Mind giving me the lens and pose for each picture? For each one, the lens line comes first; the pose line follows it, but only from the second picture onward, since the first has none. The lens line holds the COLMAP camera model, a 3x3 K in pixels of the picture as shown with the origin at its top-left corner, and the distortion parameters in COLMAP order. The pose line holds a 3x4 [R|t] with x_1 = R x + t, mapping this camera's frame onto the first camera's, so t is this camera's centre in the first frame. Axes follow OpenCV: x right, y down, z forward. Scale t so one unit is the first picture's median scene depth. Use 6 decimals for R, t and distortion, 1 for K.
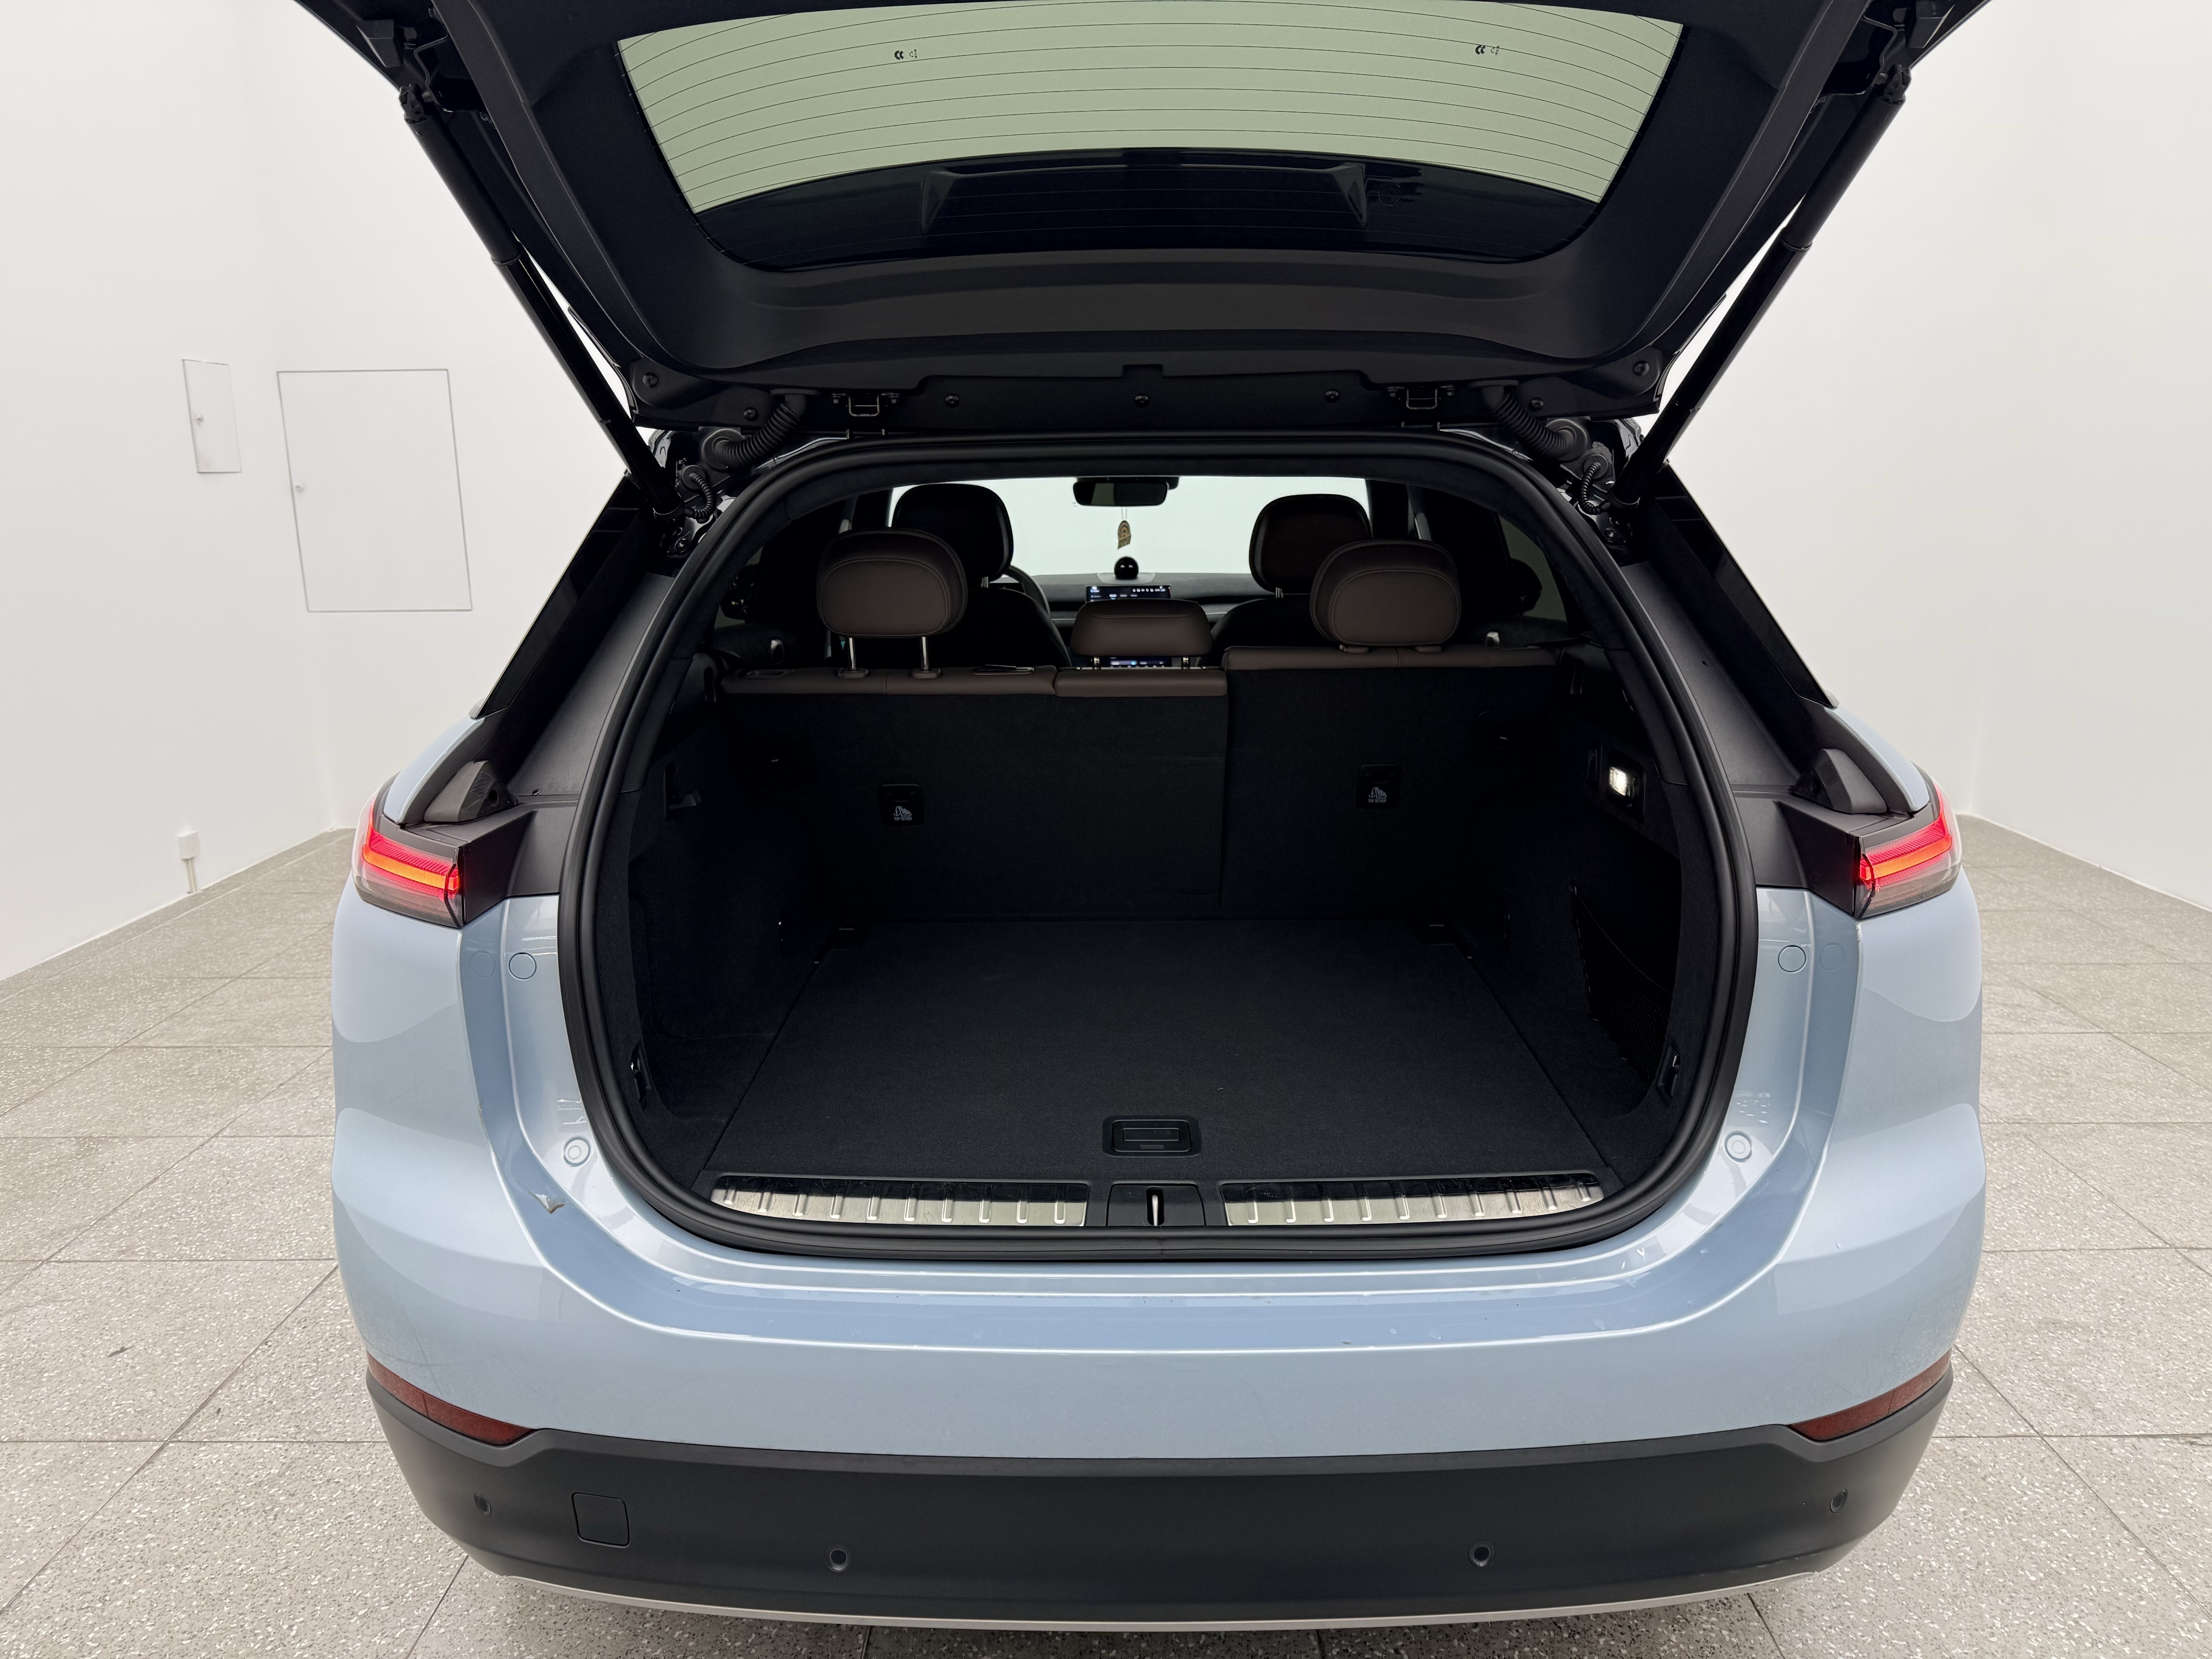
lens RADIAL K [[1591.2, 0, 1102.4], [0, 1591.2, 839.4], [0, 0, 1]] dist [-0.003973, -0.001308]
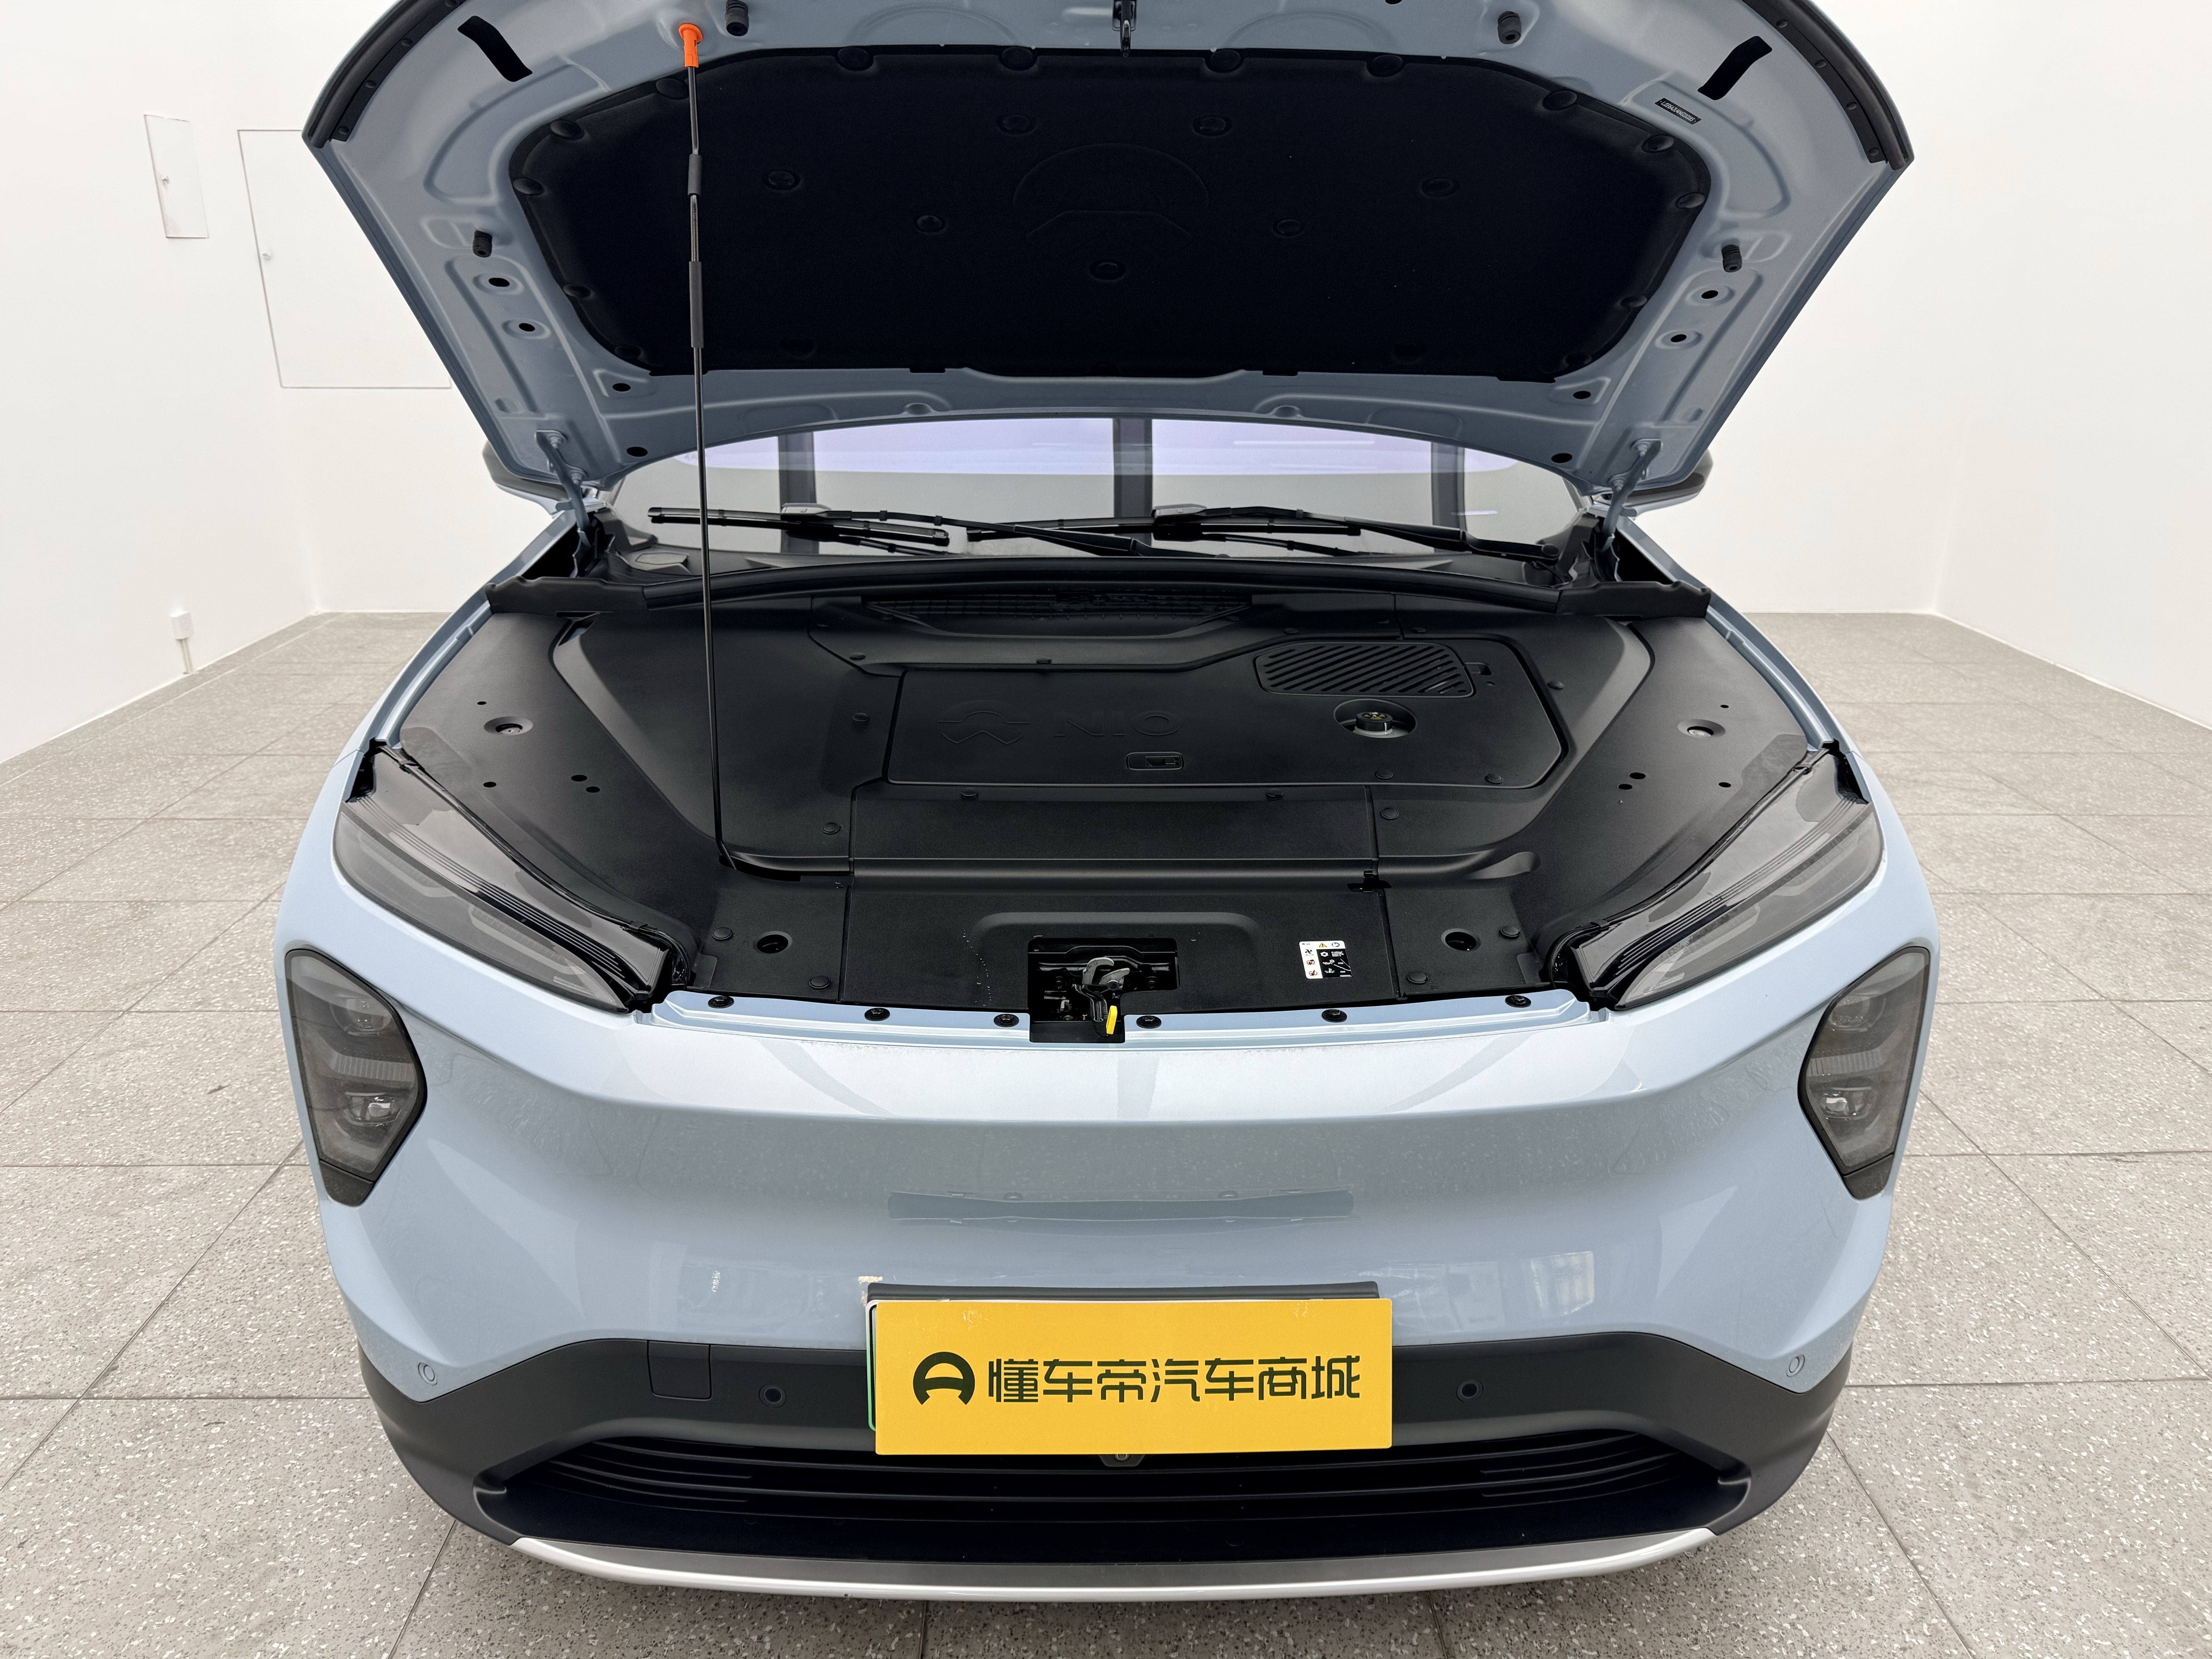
lens RADIAL K [[1593.6, 0, 1108.2], [0, 1593.6, 845.3], [0, 0, 1]] dist [-0.004729, -0.002302]
pose [[0.999332, 0.004470, 0.036266, -0.042366], [-0.008979, 0.992100, 0.125127, 0.014717], [-0.035420, -0.125369, 0.991478, -0.038952]]
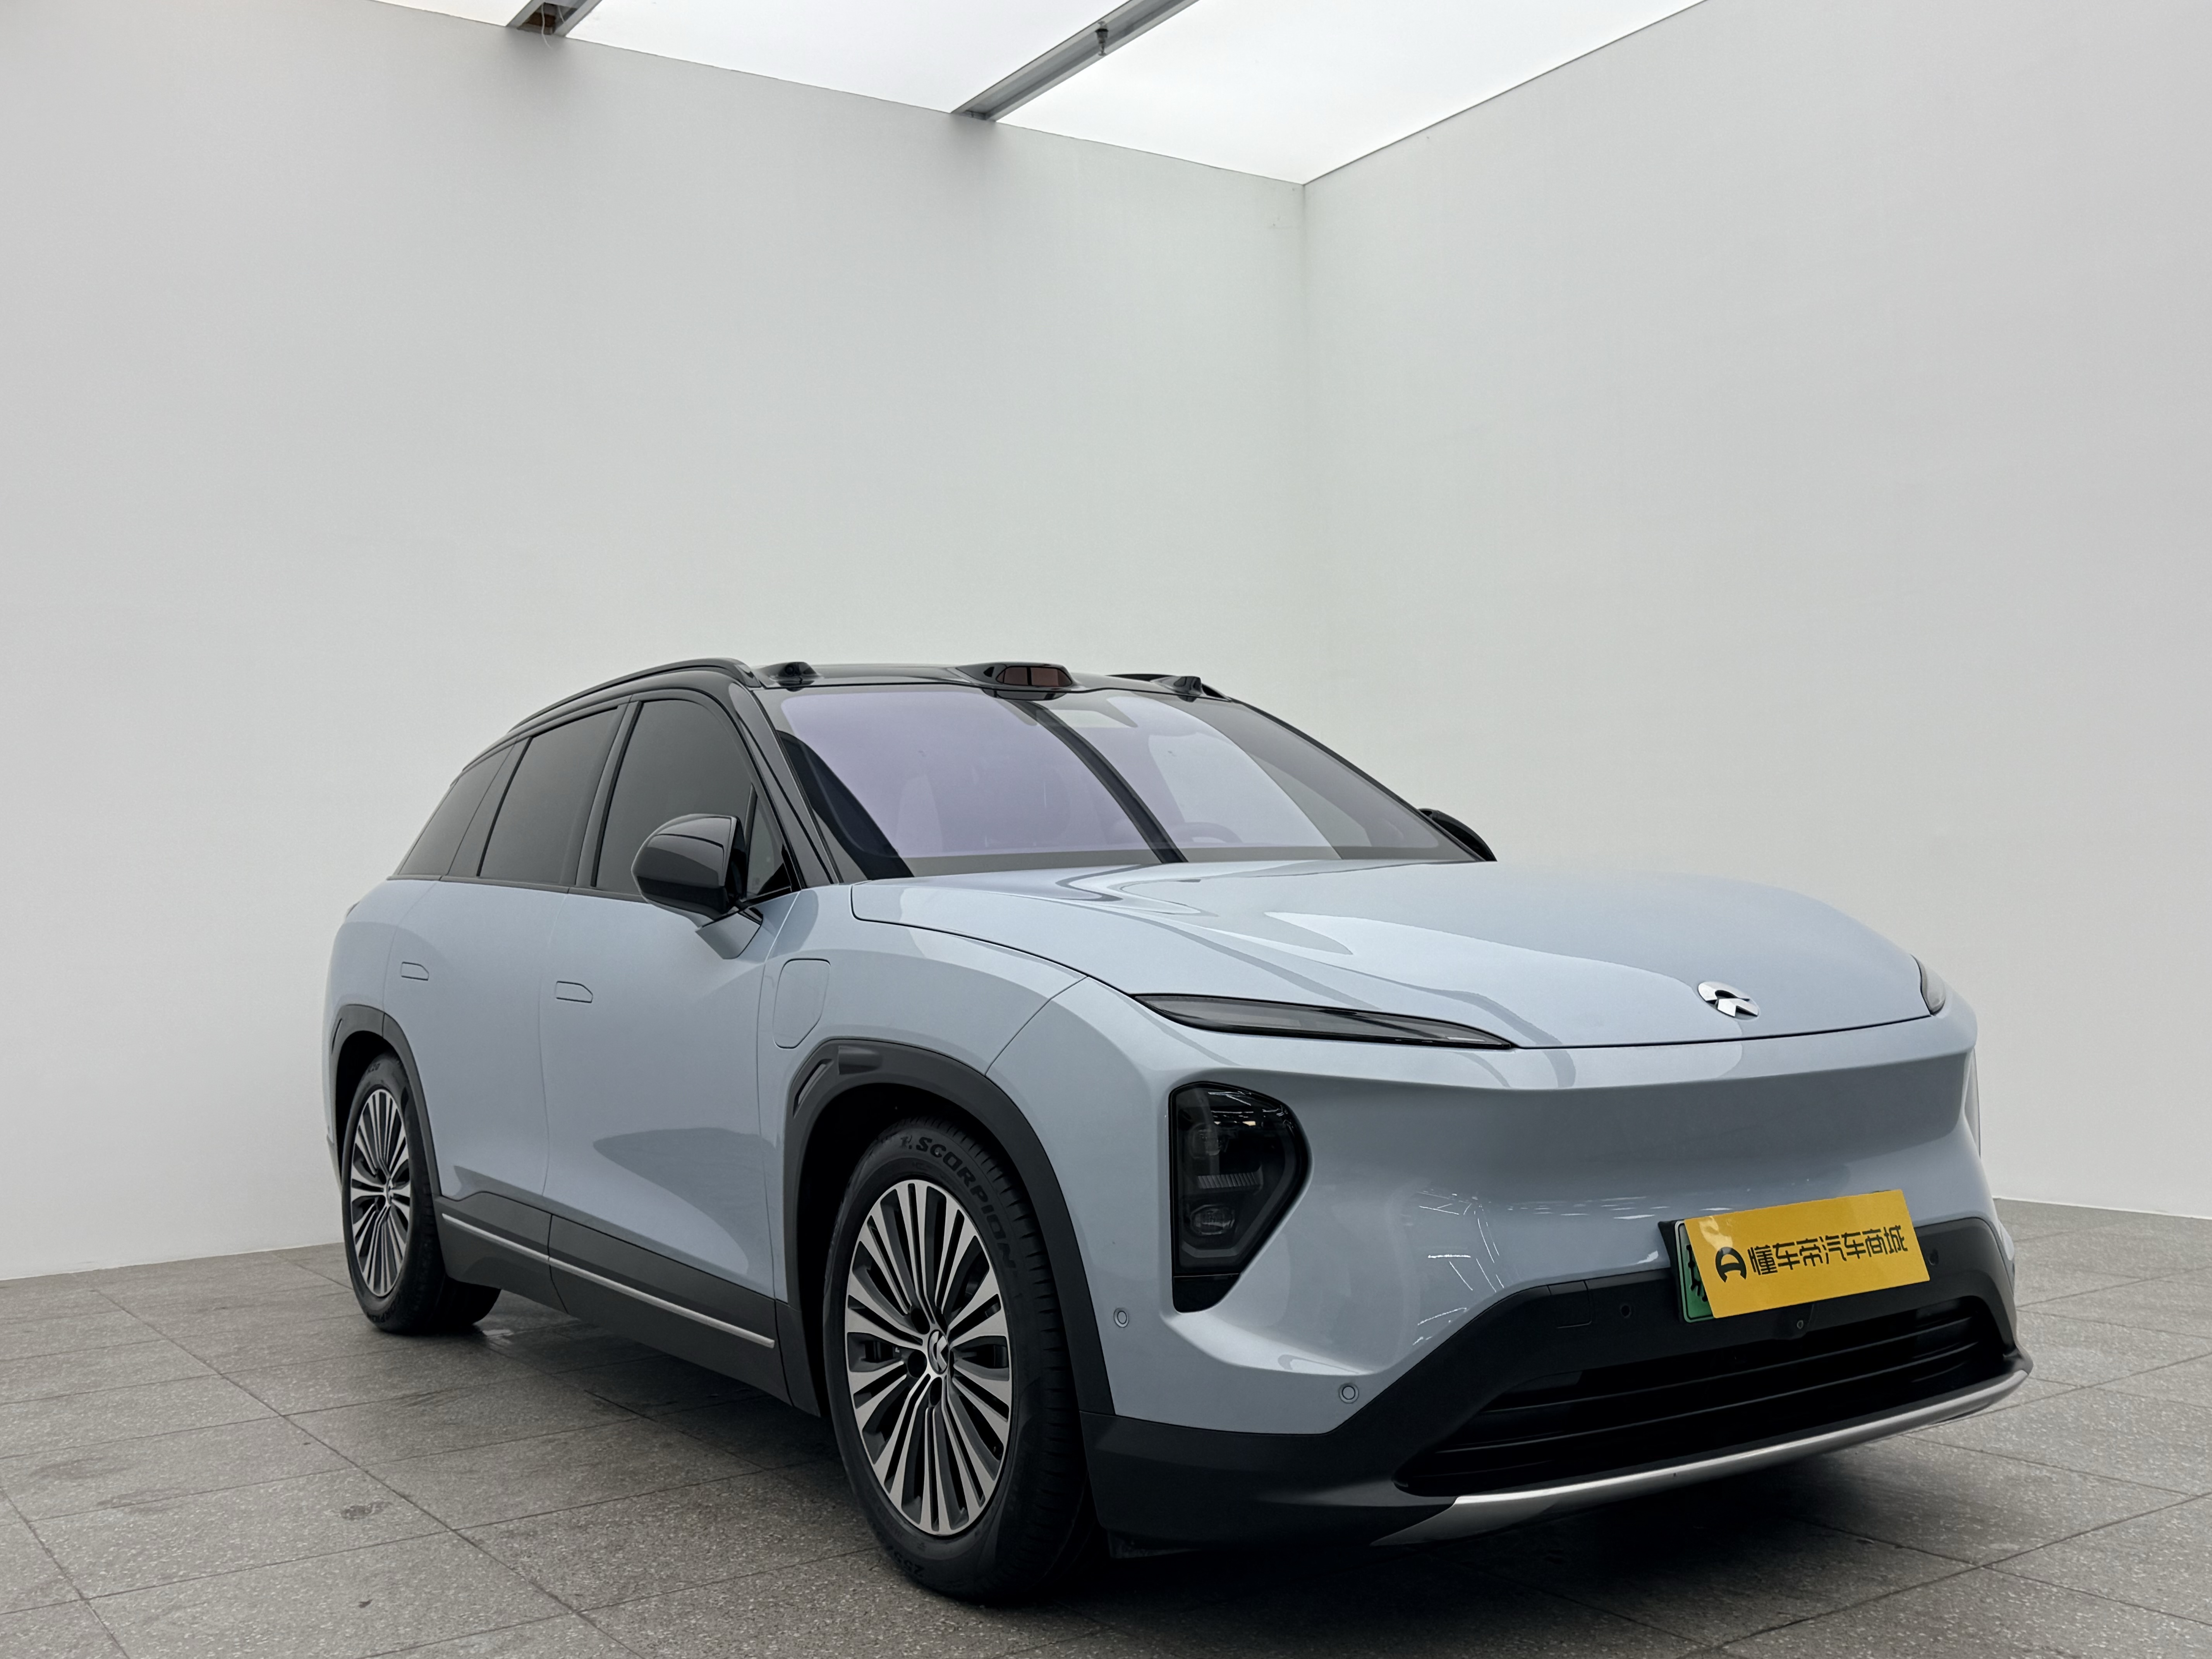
lens RADIAL K [[2270.1, 0, 1106.6], [0, 2270.1, 830.8], [0, 0, 1]] dist [0.122267, -0.235841]
pose [[0.825256, -0.001081, 0.564757, -0.681620], [0.154398, 0.962334, -0.223772, 0.176278], [-0.543243, 0.271867, 0.794340, -0.248109]]
